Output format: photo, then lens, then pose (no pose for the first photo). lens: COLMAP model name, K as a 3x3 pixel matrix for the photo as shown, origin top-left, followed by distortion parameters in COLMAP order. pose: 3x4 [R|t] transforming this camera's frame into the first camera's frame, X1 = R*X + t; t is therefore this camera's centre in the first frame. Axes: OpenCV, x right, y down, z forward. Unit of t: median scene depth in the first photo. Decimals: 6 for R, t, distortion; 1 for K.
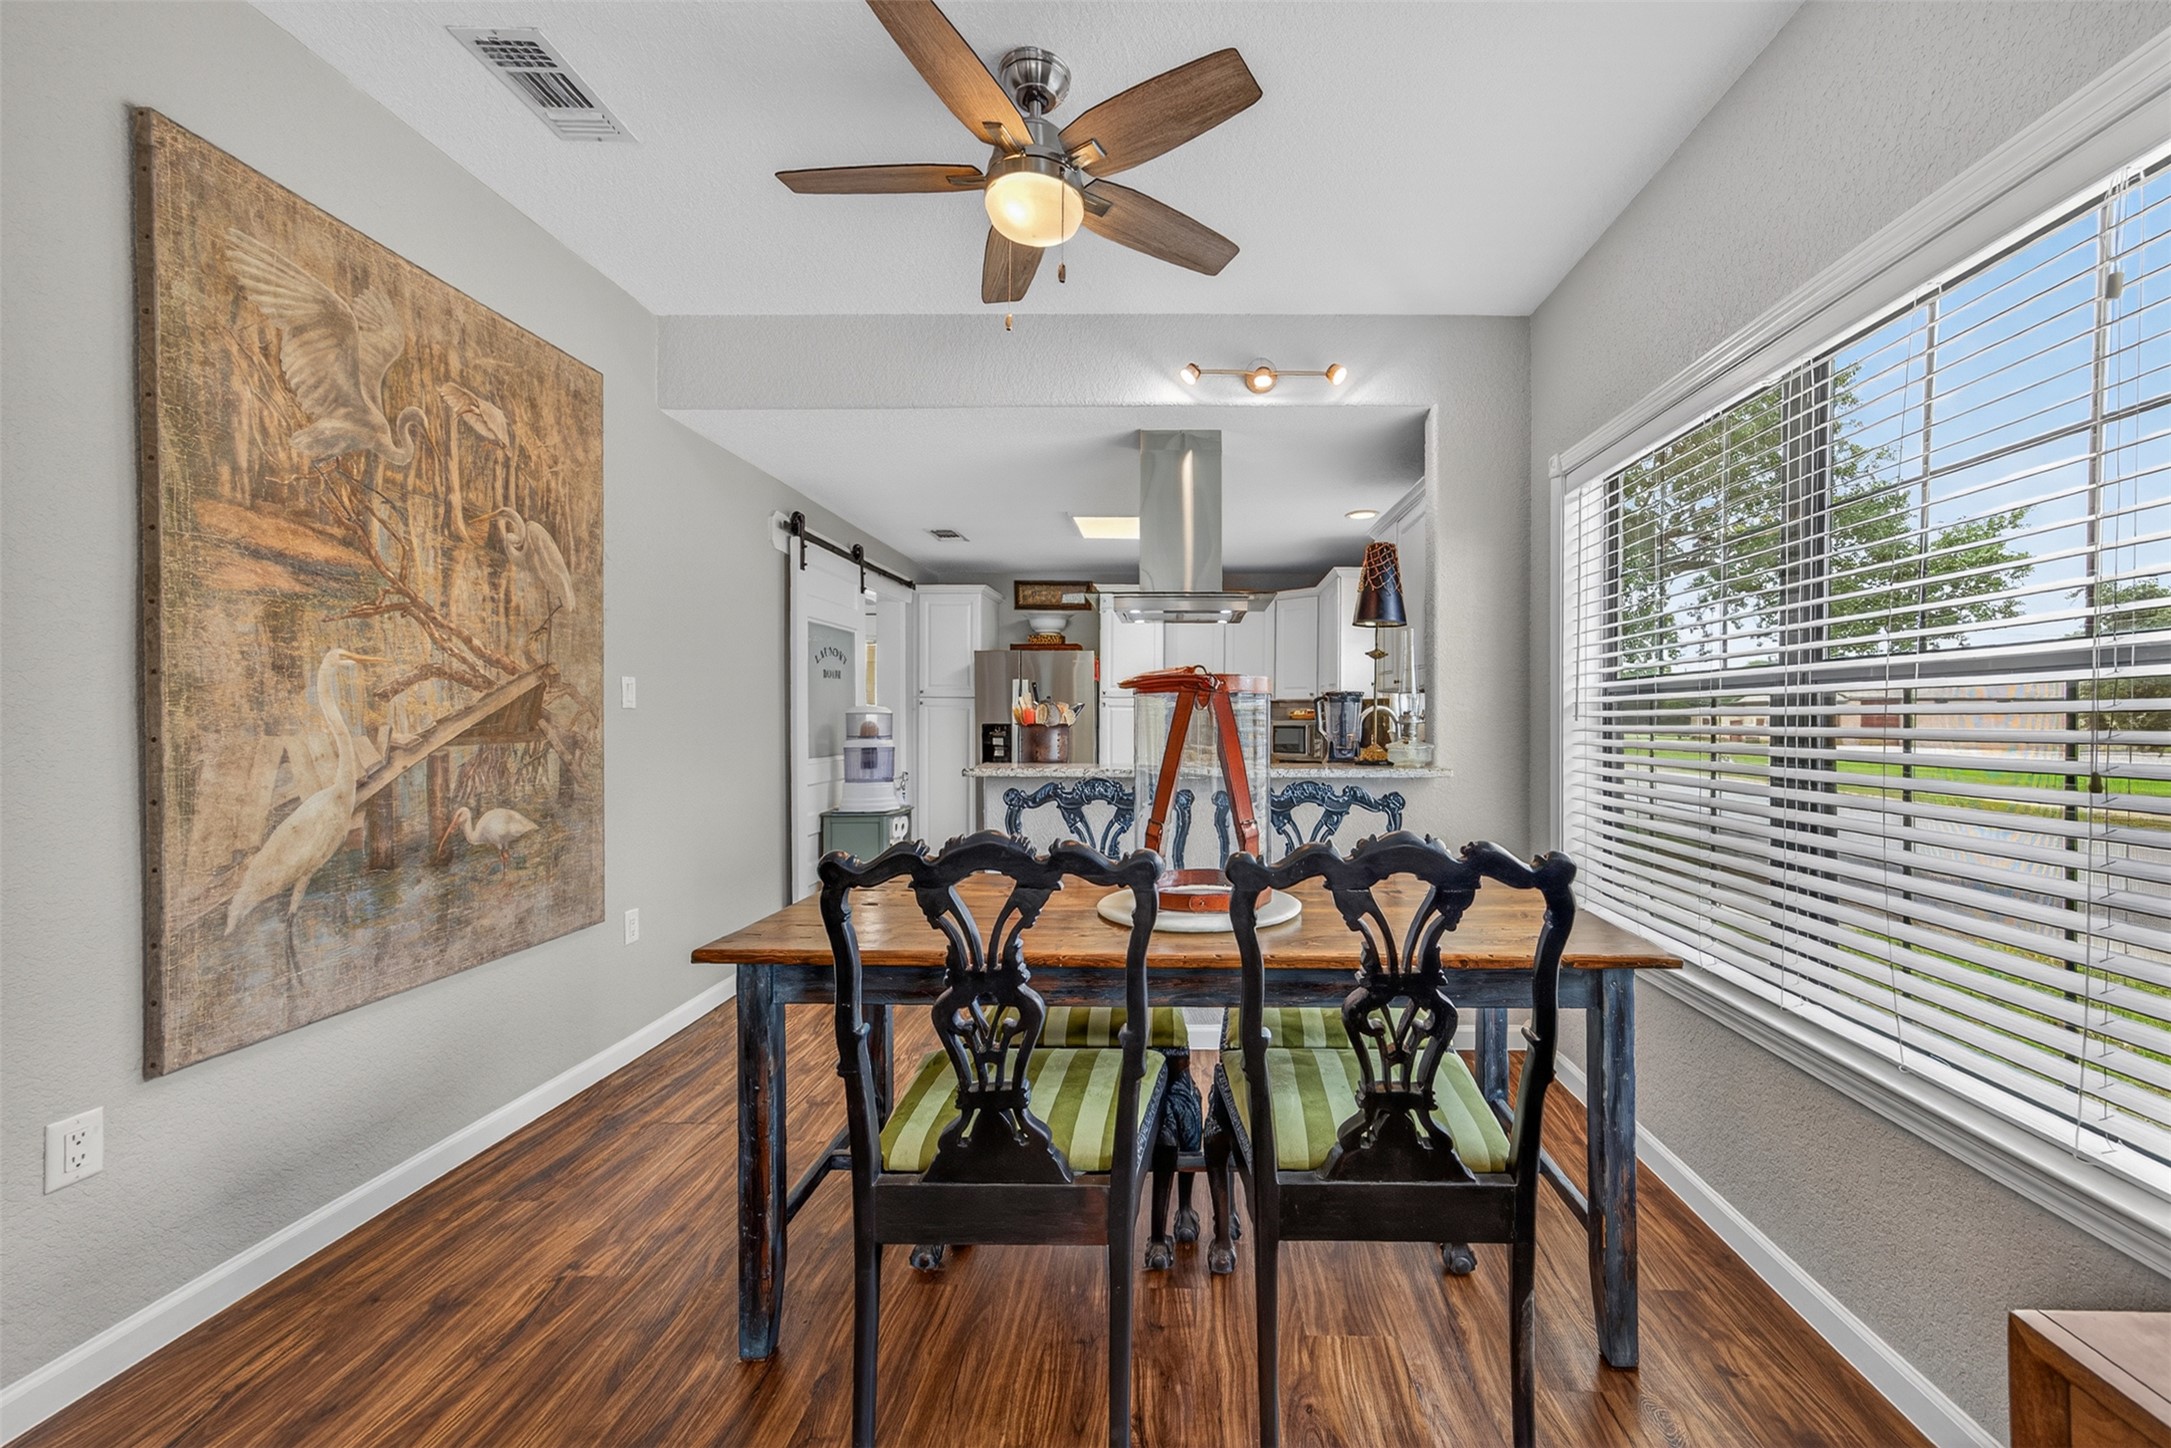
lens RADIAL K [[891.7, 0, 1105.4], [0, 891.7, 724.3], [0, 0, 1]] dist [-0.002585, 0.000682]
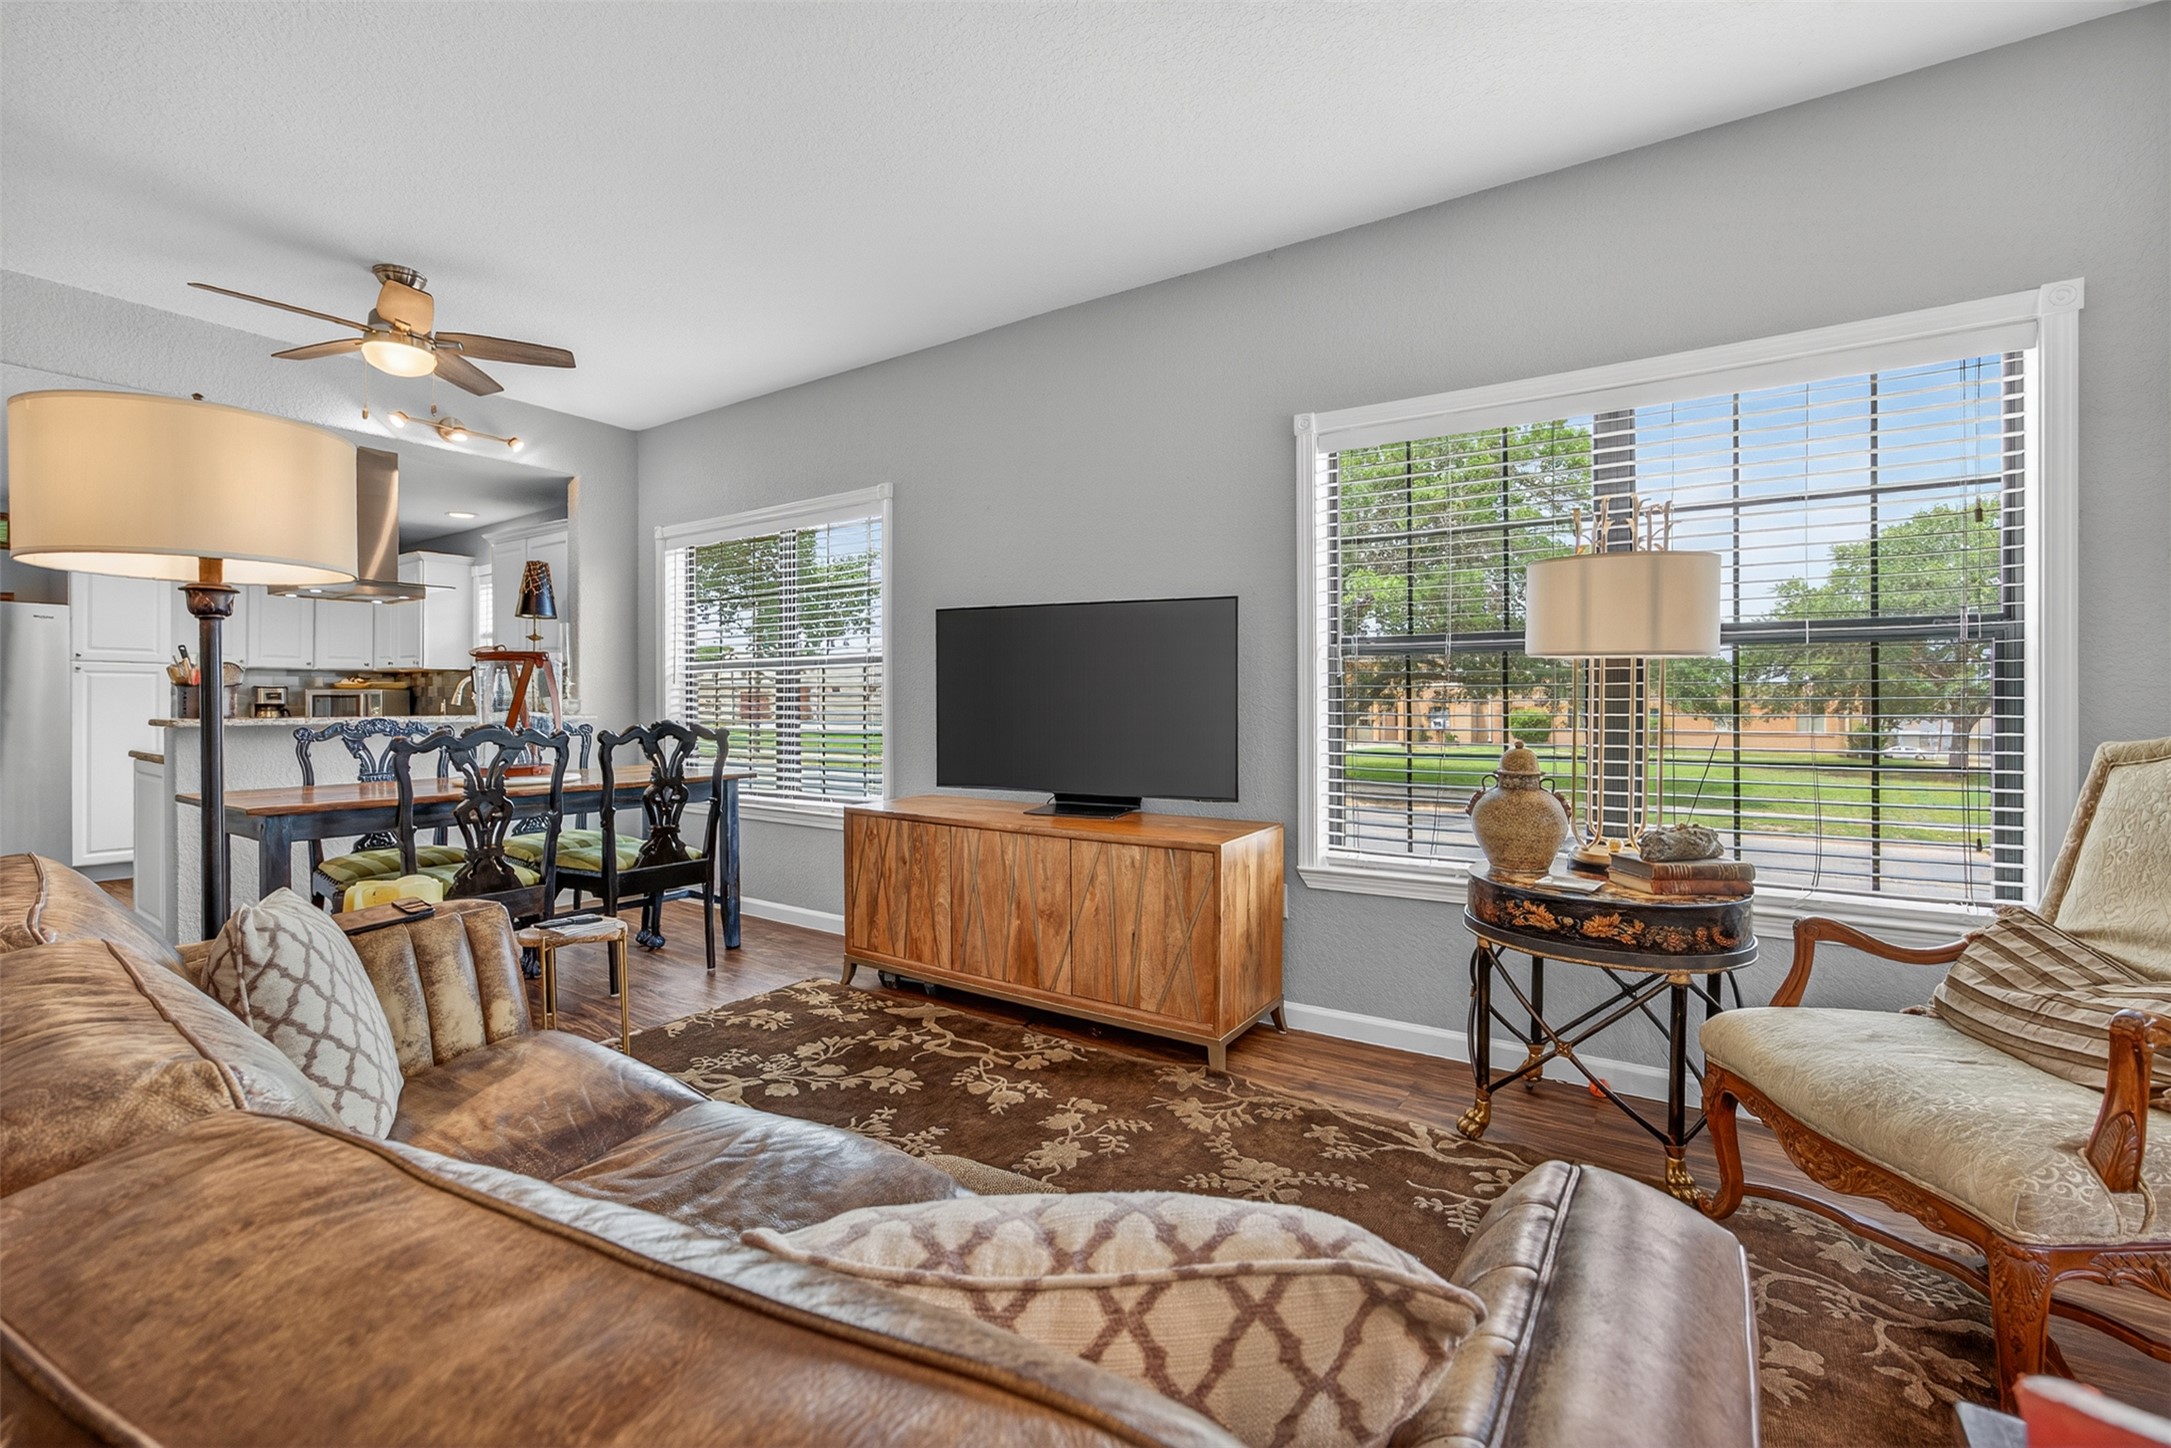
lens RADIAL K [[891.7, 0, 1087.9], [0, 891.7, 716.4], [0, 0, 1]] dist [-0.002585, 0.000682]
pose [[0.502353, -0.013449, 0.864558, -1.157466], [0.003831, 0.999904, 0.013328, 0.080894], [-0.864654, -0.003383, 0.502356, -1.180779]]
